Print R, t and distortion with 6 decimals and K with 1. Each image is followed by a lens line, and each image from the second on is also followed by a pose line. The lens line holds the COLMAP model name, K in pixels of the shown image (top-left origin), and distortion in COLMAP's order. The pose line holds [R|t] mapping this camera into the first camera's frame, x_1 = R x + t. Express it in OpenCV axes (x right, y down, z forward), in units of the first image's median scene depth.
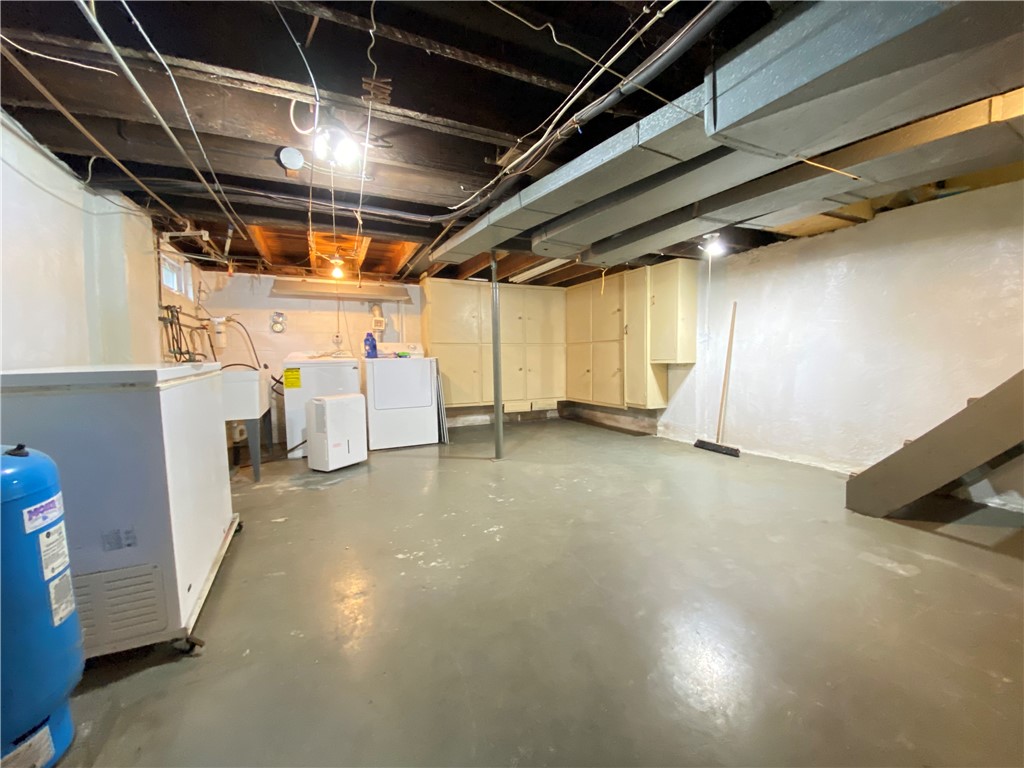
lens RADIAL K [[409.6, 0, 515.6], [0, 409.6, 382.5], [0, 0, 1]] dist [0.010831, -0.015473]
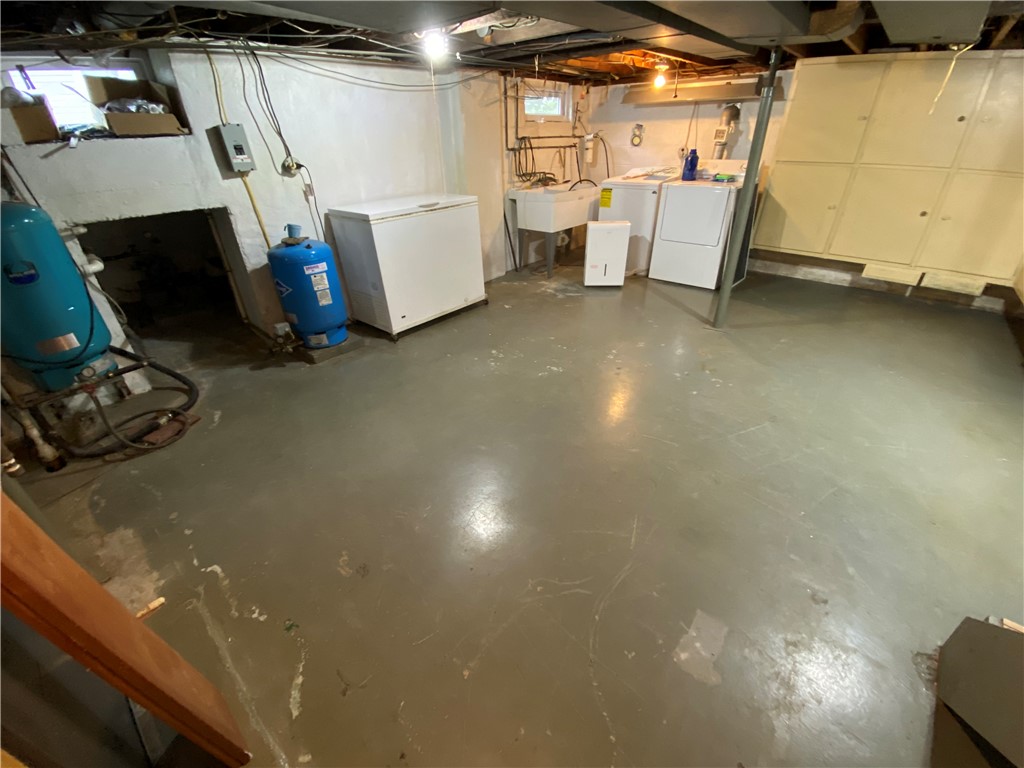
lens RADIAL K [[409.6, 0, 510.8], [0, 409.6, 385.5], [0, 0, 1]] dist [0.010831, -0.015473]
pose [[0.390906, 0.476459, -0.787515, 0.613863], [-0.044646, 0.864402, 0.500815, -0.144563], [0.919347, -0.160612, 0.359172, 0.295113]]
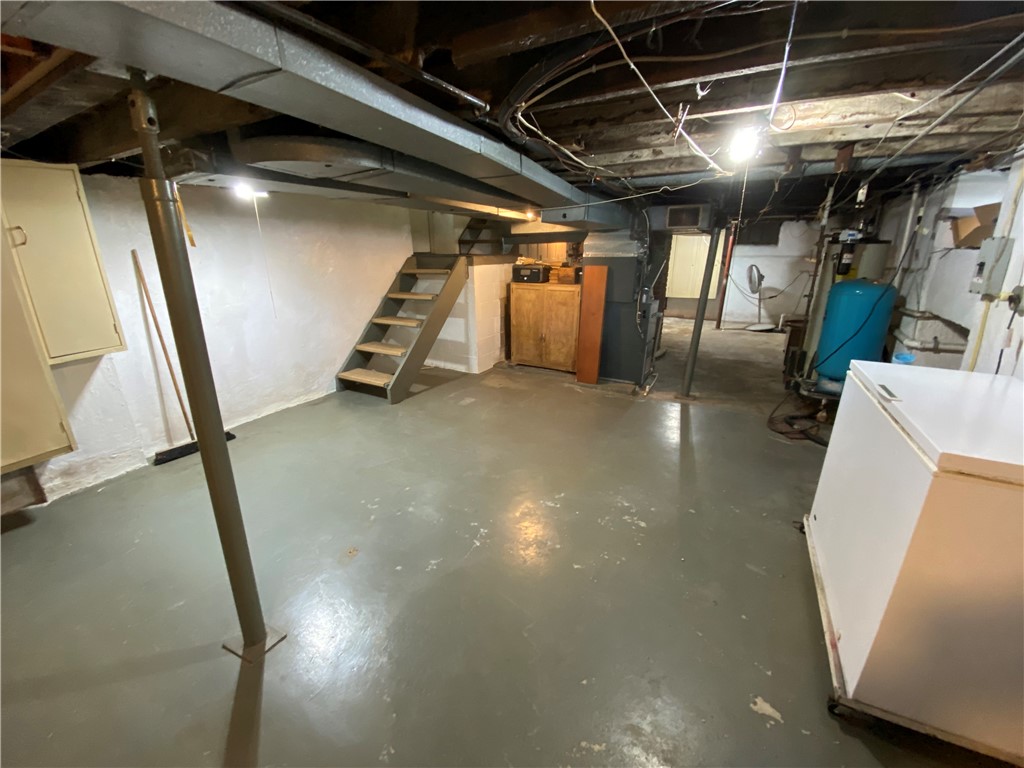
lens RADIAL K [[409.6, 0, 509.1], [0, 409.6, 386.5], [0, 0, 1]] dist [0.010831, -0.015473]
pose [[-0.573229, -0.244762, 0.781985, -0.523211], [0.065976, 0.937458, 0.341788, -0.210498], [-0.816735, 0.247515, -0.521230, 1.090382]]
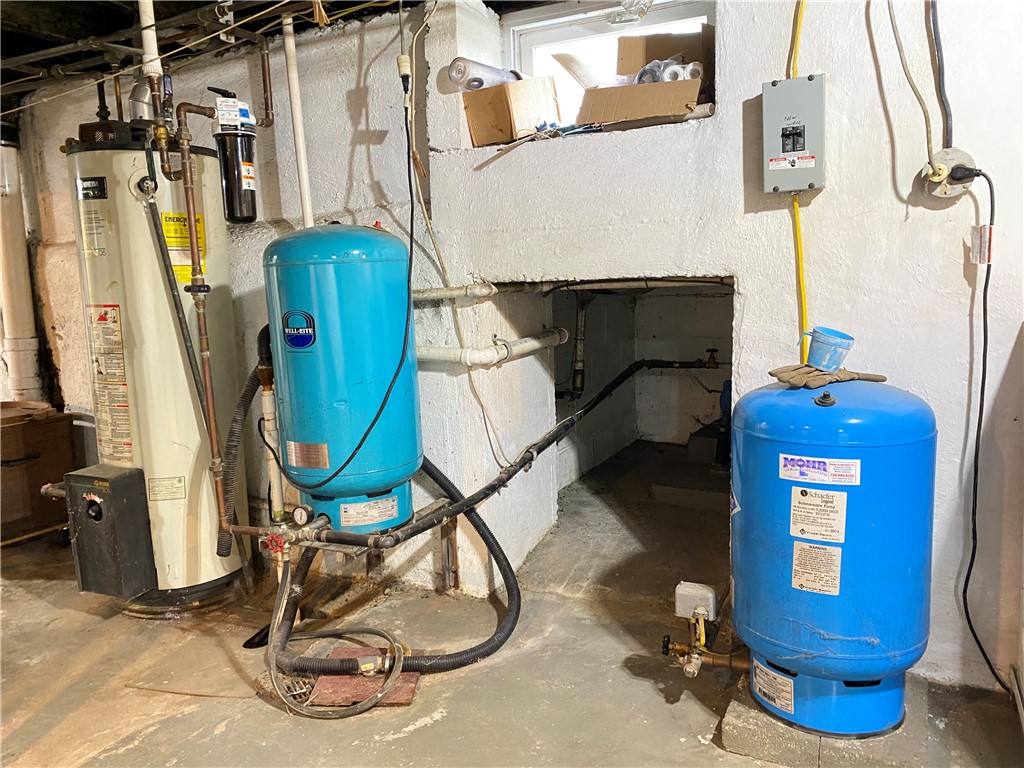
lens RADIAL K [[783.0, 0, 512.1], [0, 783.0, 382.3], [0, 0, 1]] dist [0.002567, 0.000491]
pose [[-0.788019, 0.125964, -0.602627, 0.109954], [0.001981, 0.979359, 0.202120, -0.061895], [0.615648, 0.158081, -0.772003, 0.511475]]
